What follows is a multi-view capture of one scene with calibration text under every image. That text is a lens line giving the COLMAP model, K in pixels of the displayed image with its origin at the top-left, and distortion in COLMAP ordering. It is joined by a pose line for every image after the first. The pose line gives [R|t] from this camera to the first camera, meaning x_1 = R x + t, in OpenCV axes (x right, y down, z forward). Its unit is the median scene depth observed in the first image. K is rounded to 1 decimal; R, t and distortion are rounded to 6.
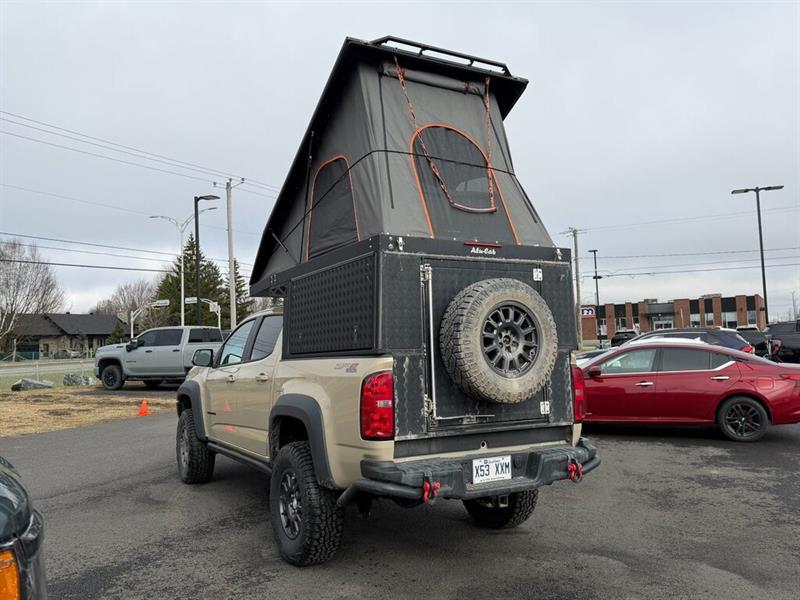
lens RADIAL K [[658.6, 0, 396.2], [0, 658.6, 297.2], [0, 0, 1]] dist [0.119854, -0.181351]
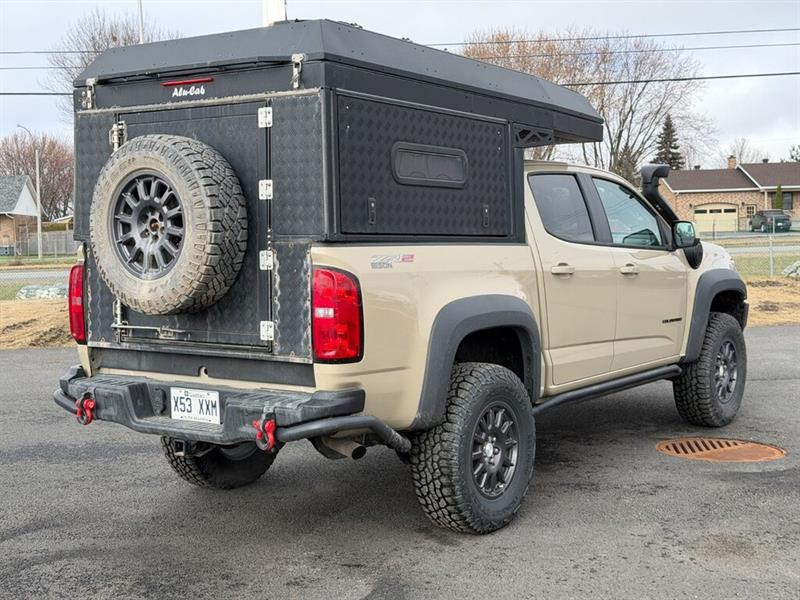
lens RADIAL K [[1096.7, 0, 397.2], [0, 1096.7, 313.1], [0, 0, 1]] dist [0.148251, -0.052165]
pose [[0.432412, 0.084460, -0.897712, 1.291035], [0.074427, 0.988863, 0.128886, 0.024259], [0.898599, -0.122546, 0.421310, 0.706511]]
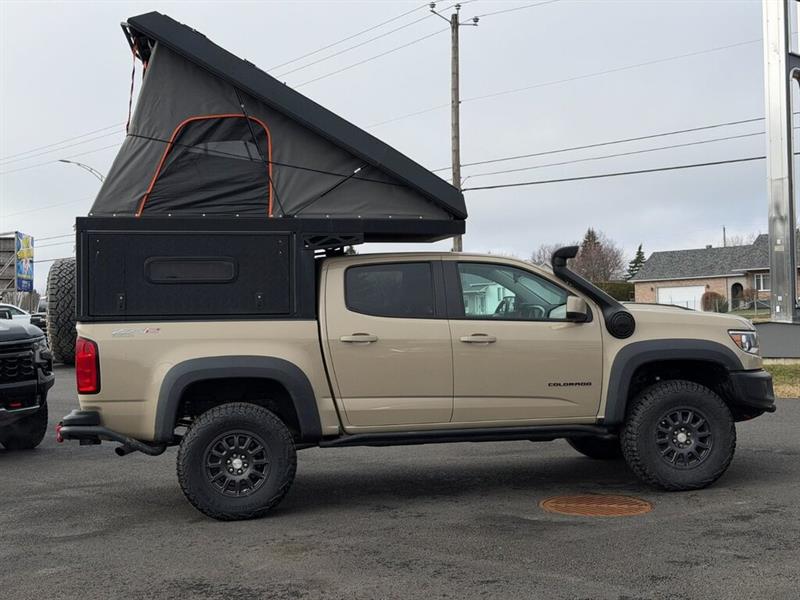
lens RADIAL K [[1080.2, 0, 400.0], [0, 1080.2, 300.0], [0, 0, 1]] dist [0.156801, -0.164497]
pose [[-0.333158, 0.034658, -0.942234, 1.806266], [0.111009, 0.993816, -0.002696, 0.116153], [0.936313, -0.105494, -0.334945, 2.190620]]
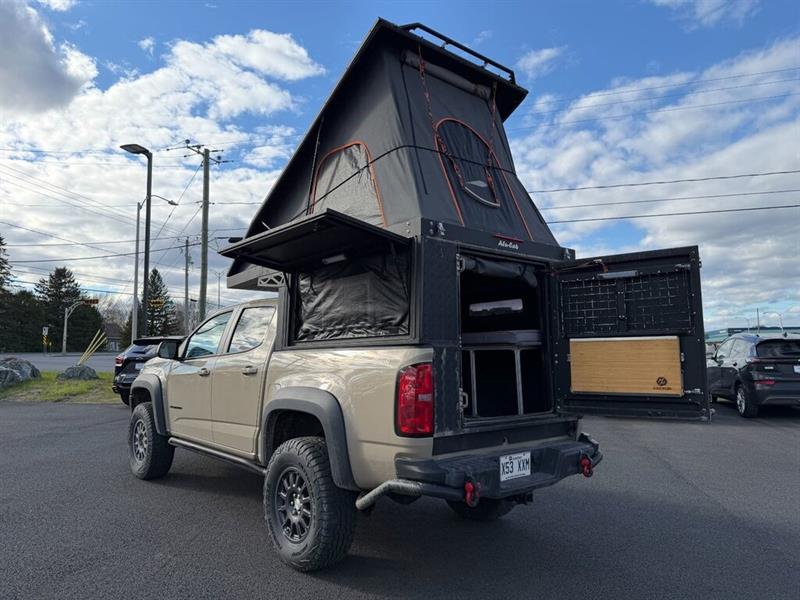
lens RADIAL K [[555.2, 0, 390.2], [0, 555.2, 297.1], [0, 0, 1]] dist [0.053988, -0.002345]
pose [[0.983952, 0.040111, 0.173866, -0.190755], [-0.035811, 0.998972, -0.027801, 0.039368], [-0.174803, 0.021128, 0.984377, 0.213405]]
